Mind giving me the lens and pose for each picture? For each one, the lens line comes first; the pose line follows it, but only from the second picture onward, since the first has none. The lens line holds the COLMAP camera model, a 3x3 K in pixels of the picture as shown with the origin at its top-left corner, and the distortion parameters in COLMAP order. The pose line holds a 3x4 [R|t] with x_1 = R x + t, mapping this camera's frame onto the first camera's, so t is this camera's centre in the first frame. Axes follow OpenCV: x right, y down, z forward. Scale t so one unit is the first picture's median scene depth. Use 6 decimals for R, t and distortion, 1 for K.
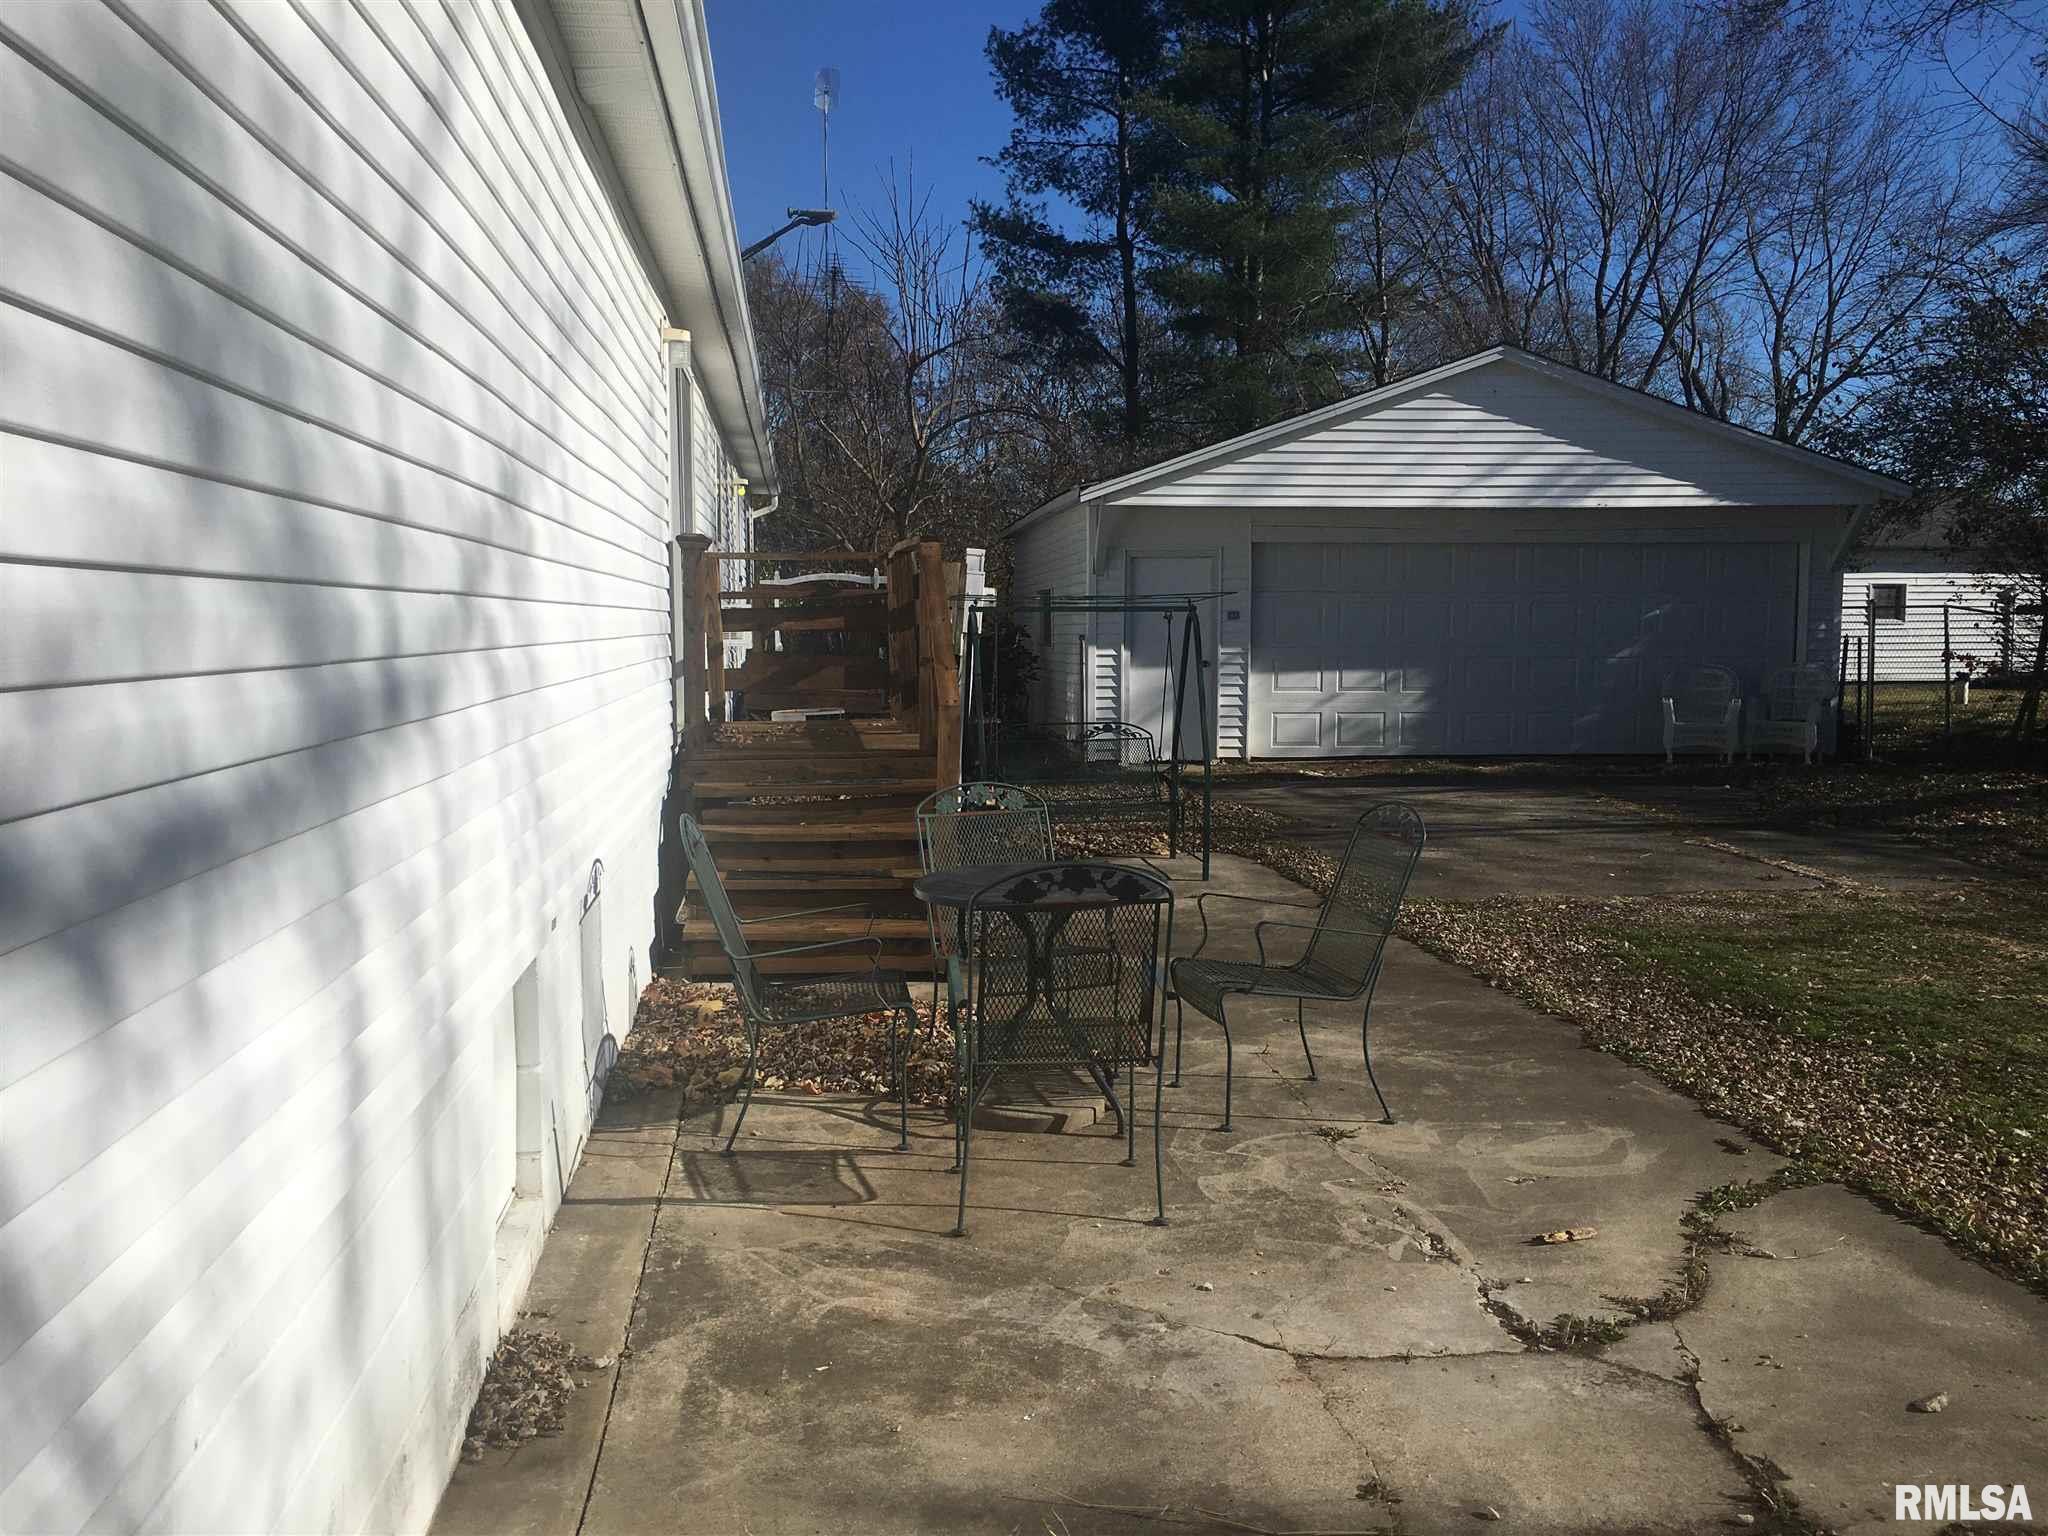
lens RADIAL K [[1782.1, 0, 1024.0], [0, 1782.1, 768.0], [0, 0, 1]] dist [0.122130, -0.166362]
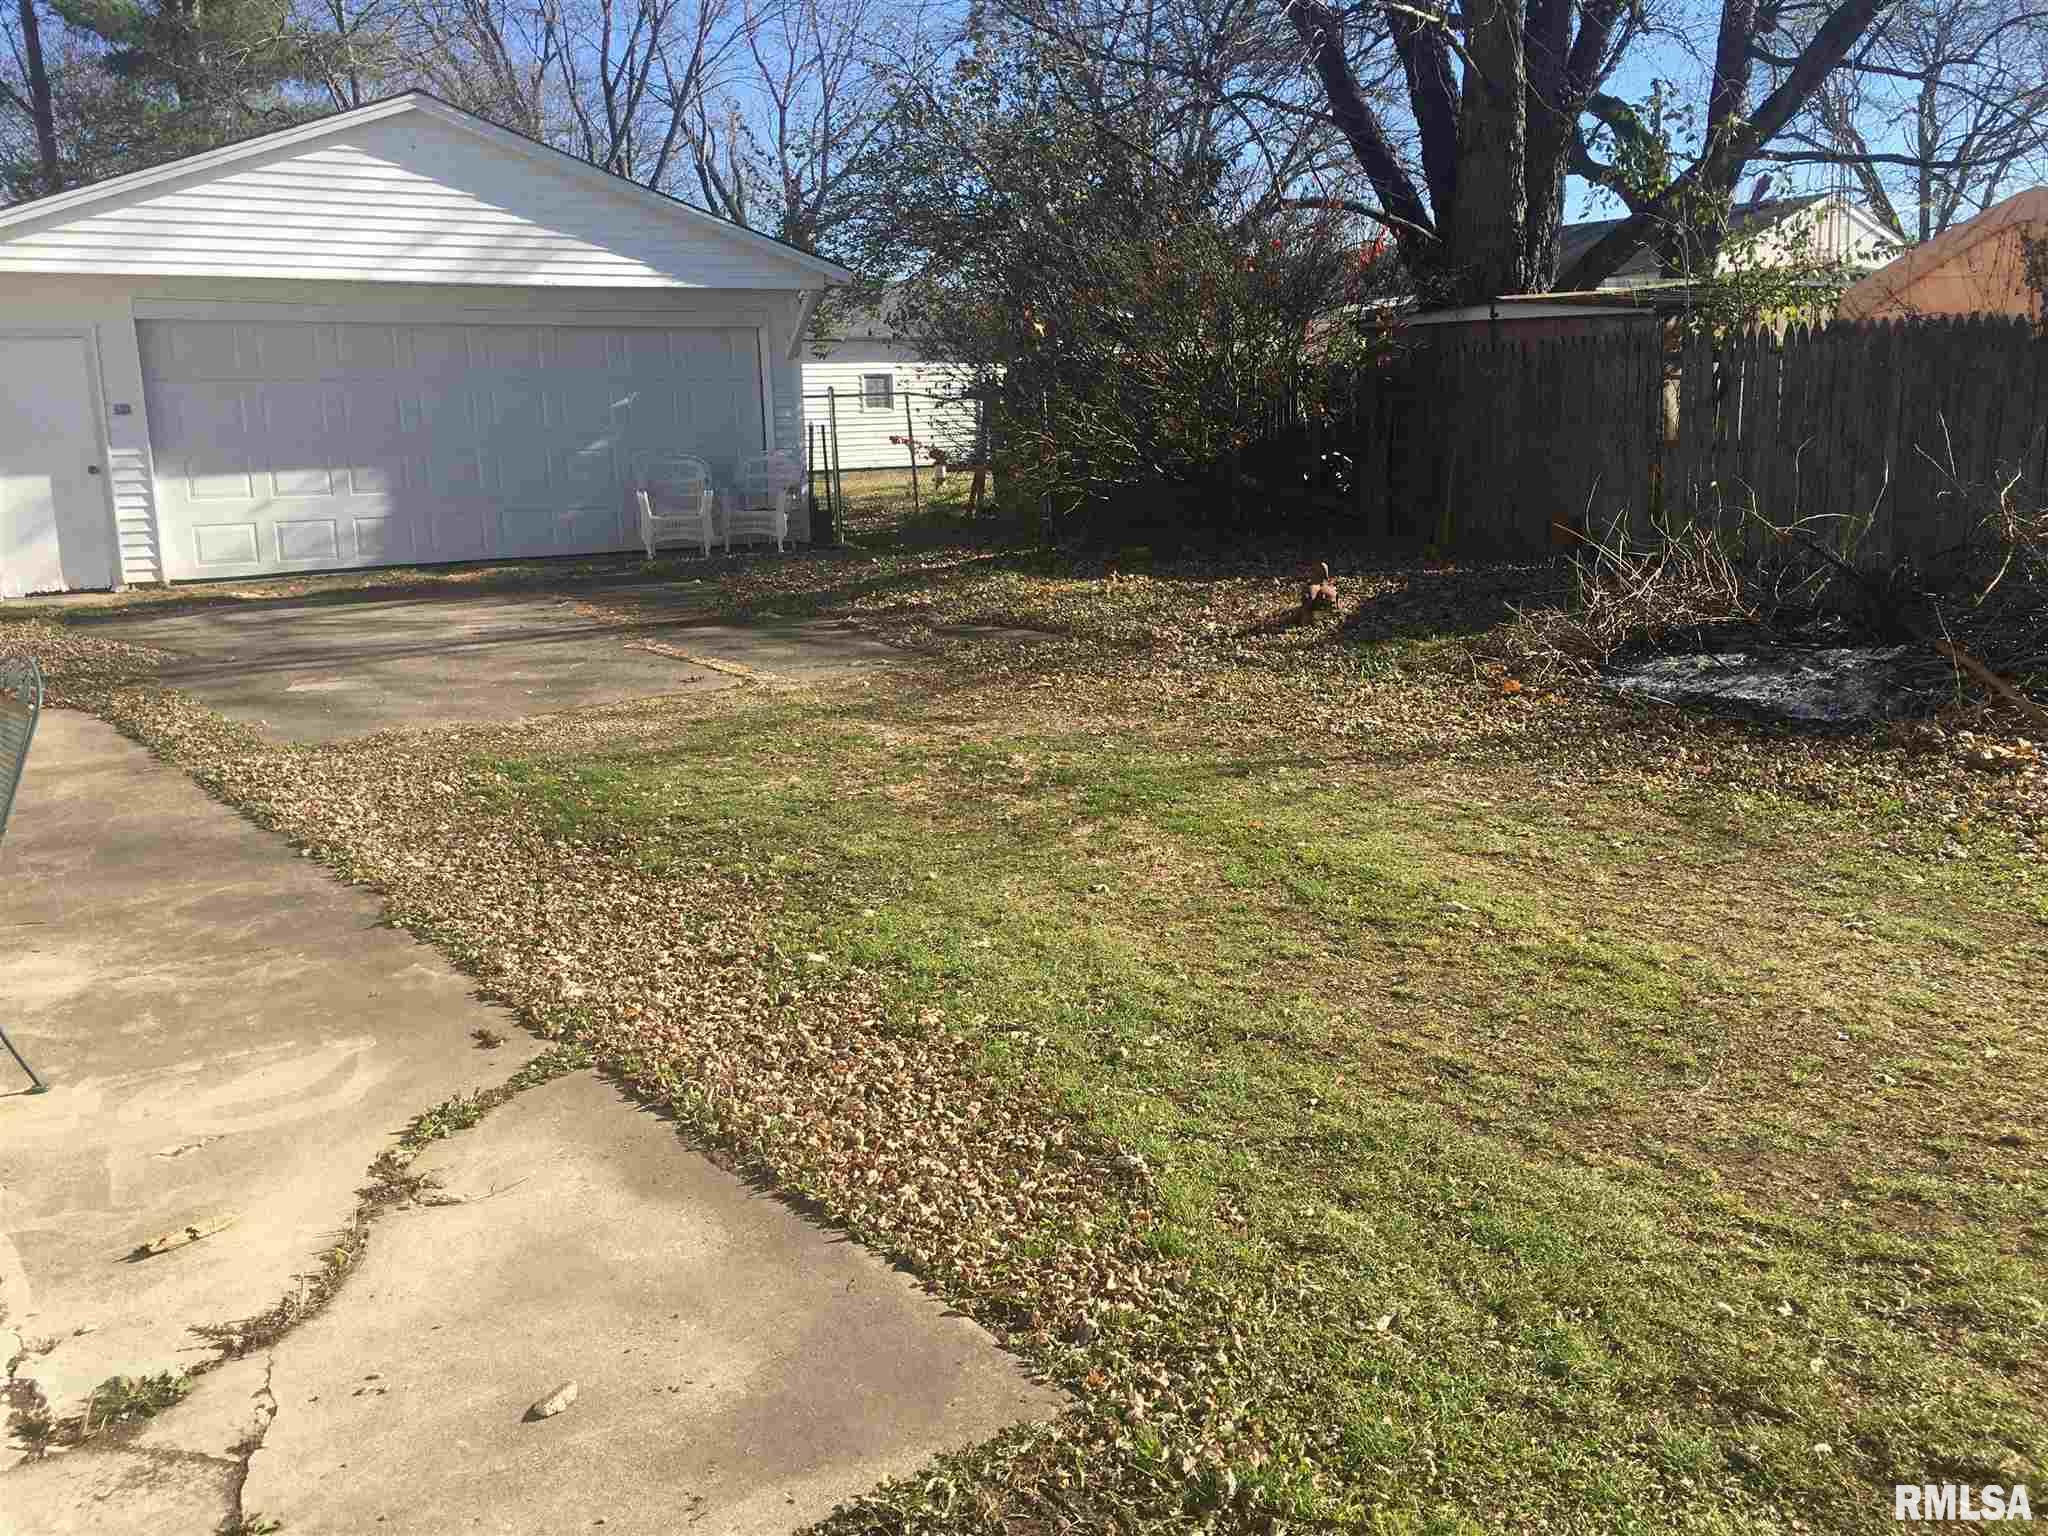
lens RADIAL K [[1782.1, 0, 1024.0], [0, 1782.1, 768.0], [0, 0, 1]] dist [0.122130, -0.166362]
pose [[0.876530, -0.116995, 0.466912, 0.115175], [0.064624, 0.989833, 0.126705, -0.001444], [-0.476989, -0.080887, 0.875179, 0.083321]]
